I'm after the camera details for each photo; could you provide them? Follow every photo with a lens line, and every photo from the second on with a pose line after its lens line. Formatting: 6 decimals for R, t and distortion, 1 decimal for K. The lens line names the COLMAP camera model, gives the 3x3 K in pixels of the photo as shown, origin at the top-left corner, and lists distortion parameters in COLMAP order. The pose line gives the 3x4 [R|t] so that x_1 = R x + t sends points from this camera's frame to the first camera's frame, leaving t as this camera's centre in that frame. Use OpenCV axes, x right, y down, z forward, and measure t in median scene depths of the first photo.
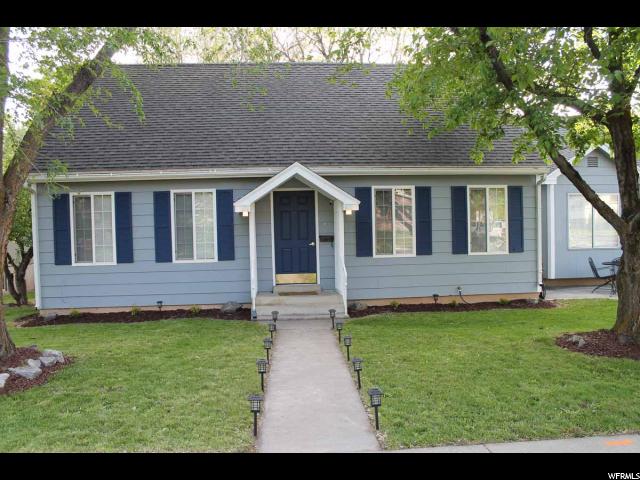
lens RADIAL K [[531.6, 0, 318.8], [0, 531.6, 254.3], [0, 0, 1]] dist [-0.091464, -0.000824]
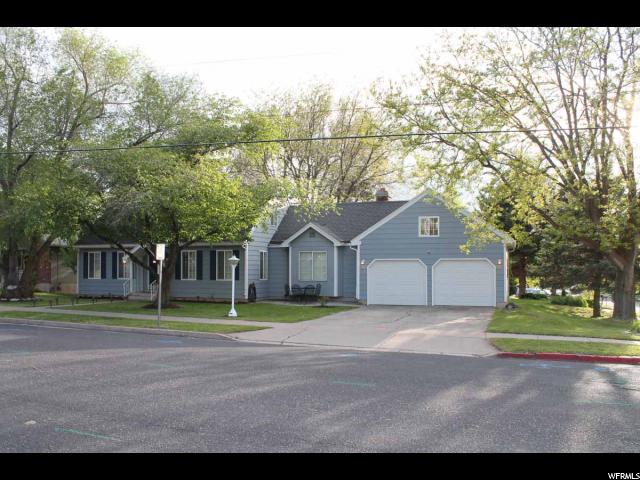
lens RADIAL K [[531.6, 0, 318.8], [0, 531.6, 254.3], [0, 0, 1]] dist [-0.091464, -0.000824]
pose [[0.906114, 0.016470, -0.422714, 1.339608], [-0.041546, 0.997876, -0.050177, -0.012285], [0.420989, 0.063028, 0.904873, -0.720217]]
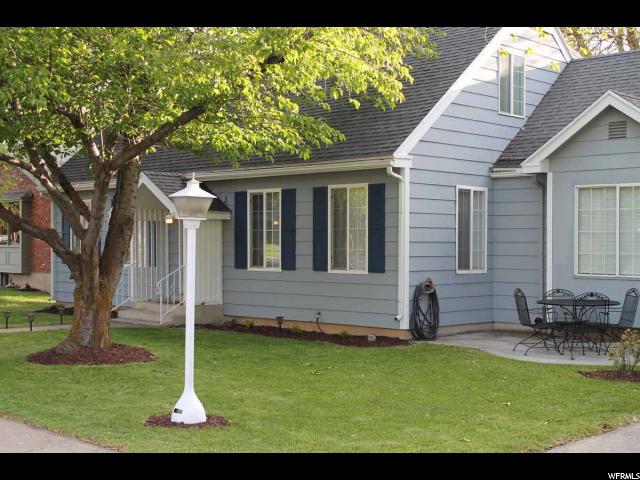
lens RADIAL K [[904.2, 0, 320.0], [0, 904.2, 240.0], [0, 0, 1]] dist [-0.039619, -0.065773]
pose [[0.642672, 0.021987, -0.765826, 1.073817], [-0.044815, 0.998955, -0.008927, -0.029206], [0.764830, 0.040058, 0.642986, 0.092286]]
